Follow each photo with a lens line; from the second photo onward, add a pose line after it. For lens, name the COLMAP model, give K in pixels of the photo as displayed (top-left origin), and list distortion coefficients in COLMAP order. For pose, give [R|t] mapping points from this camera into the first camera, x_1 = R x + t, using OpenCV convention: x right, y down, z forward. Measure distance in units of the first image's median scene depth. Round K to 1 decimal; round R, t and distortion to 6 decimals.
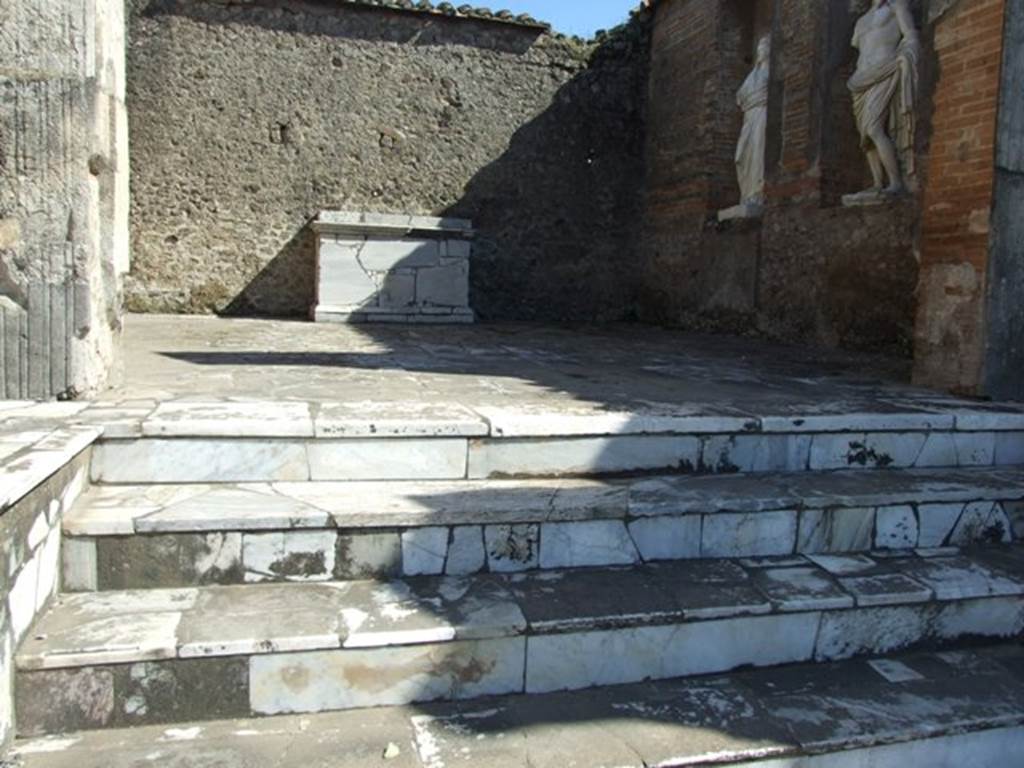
lens RADIAL K [[805.2, 0, 516.6], [0, 805.2, 386.2], [0, 0, 1]] dist [-0.036866, 0.003728]
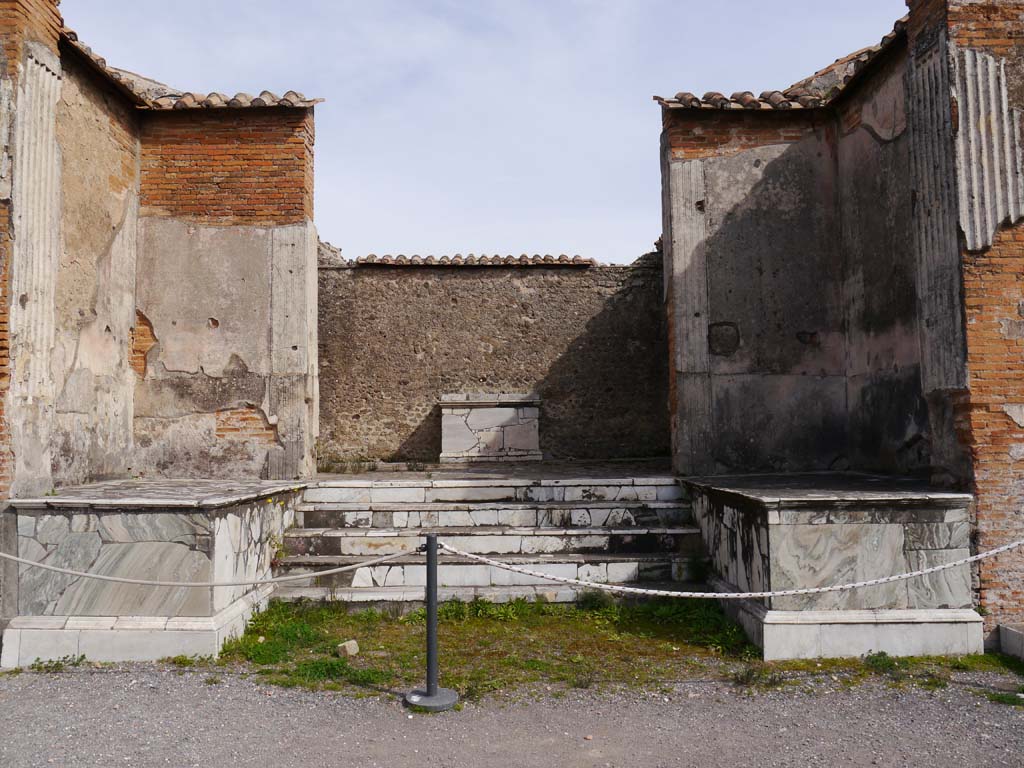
lens RADIAL K [[831.0, 0, 508.8], [0, 831.0, 376.0], [0, 0, 1]] dist [-0.036216, 0.001296]
pose [[0.966163, -0.065930, -0.249366, 0.375712], [0.013953, 0.978724, -0.204707, 0.108294], [0.257556, 0.194301, 0.946526, -0.679760]]
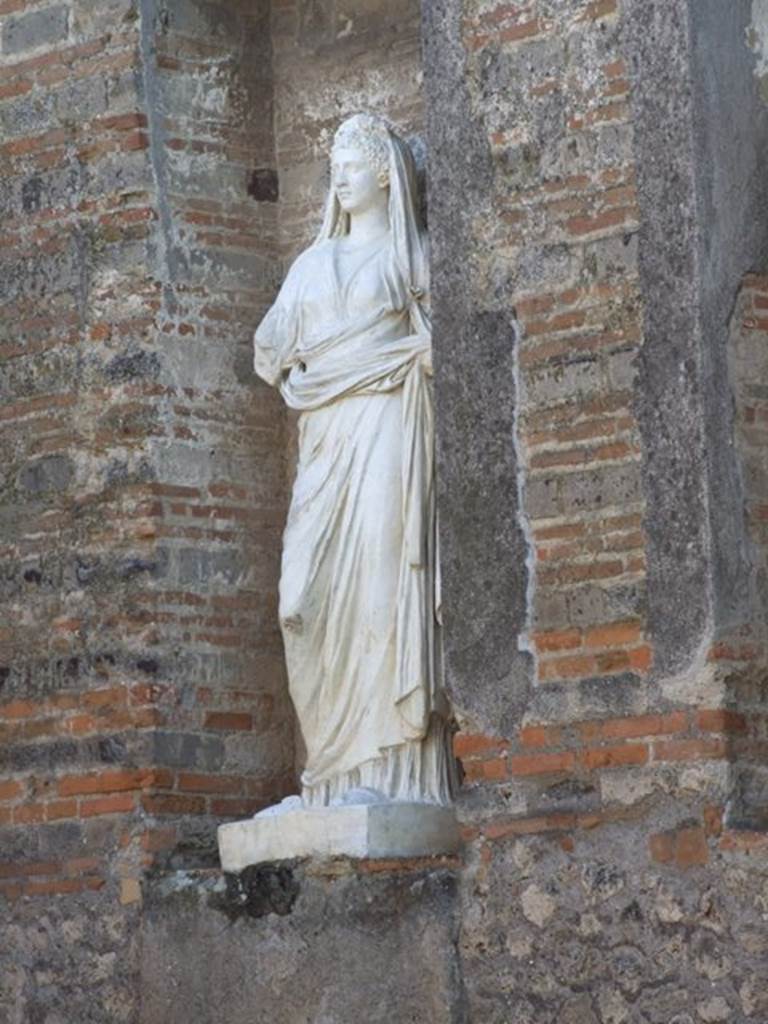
lens RADIAL K [[4305.3, 0, 383.3], [0, 4305.3, 512.9], [0, 0, 1]] dist [0.160414, 1.883270]
pose [[0.902001, -0.012434, 0.431555, -0.298157], [0.116084, 0.969759, -0.214690, -0.045734], [-0.415835, 0.243747, 0.876167, -0.147043]]
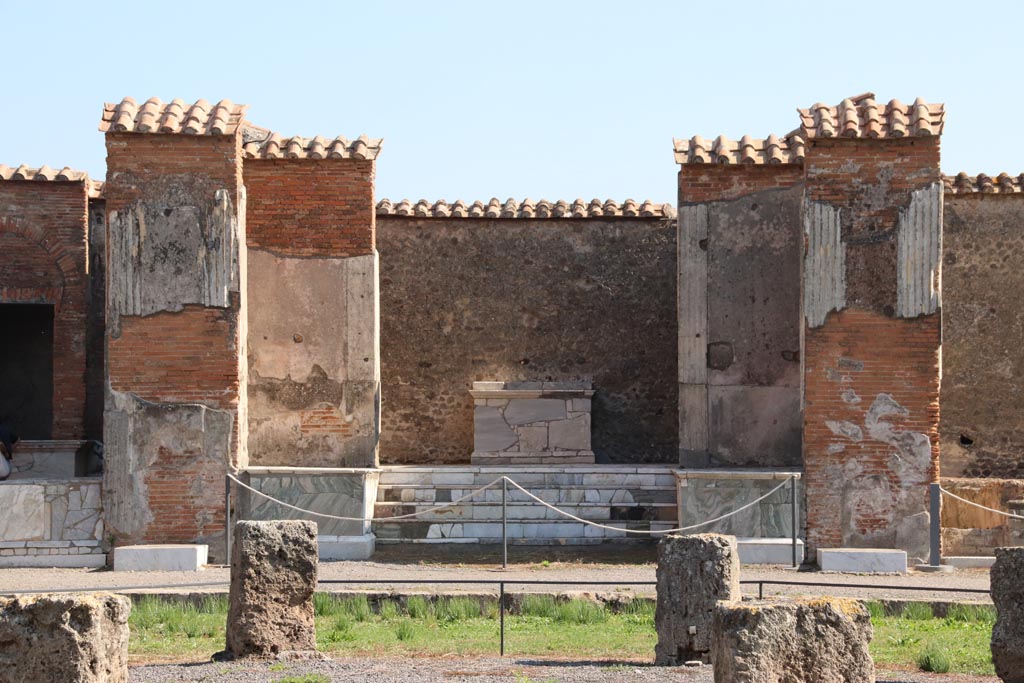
lens RADIAL K [[2827.2, 0, 511.3], [0, 2827.2, 342.8], [0, 0, 1]] dist [0.730824, 0.197182]
pose [[0.955103, -0.045290, -0.292790, 1.485371], [-0.003328, 0.986544, -0.163459, 0.603625], [0.296254, 0.157095, 0.942101, -4.258434]]
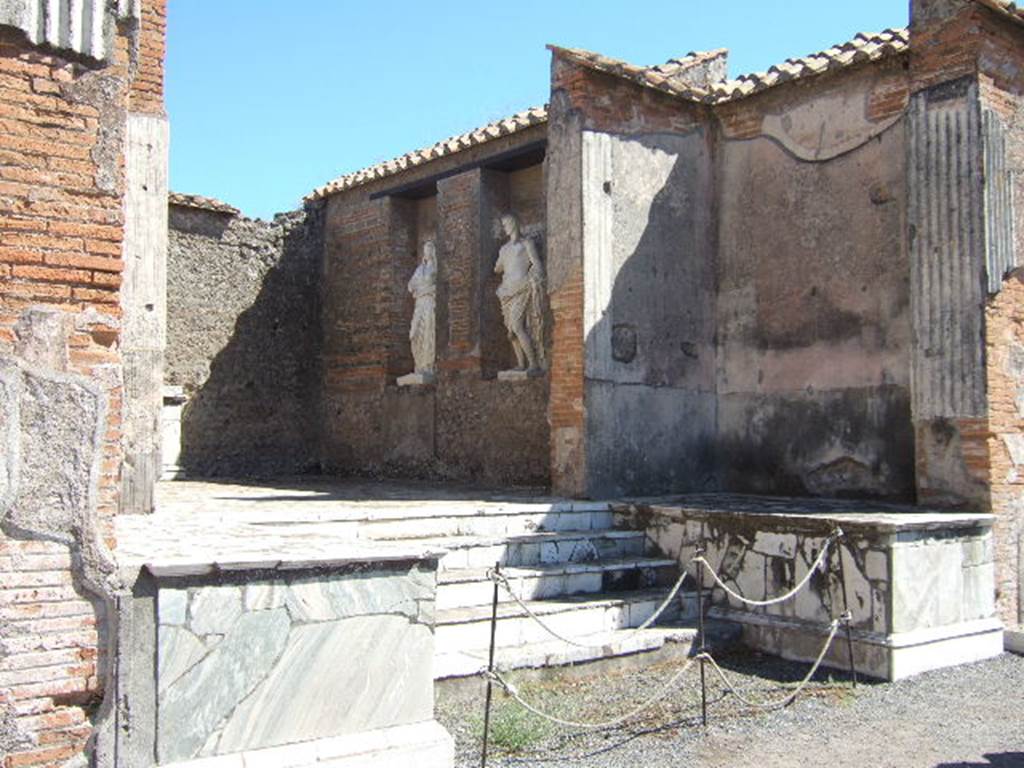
lens RADIAL K [[1081.0, 0, 486.3], [0, 1081.0, 386.7], [0, 0, 1]] dist [-0.088099, -0.000522]
pose [[0.924008, -0.007829, 0.382292, -0.305648], [0.072547, 0.985220, -0.155173, 0.068356], [-0.375427, 0.171115, 0.910919, -0.647638]]
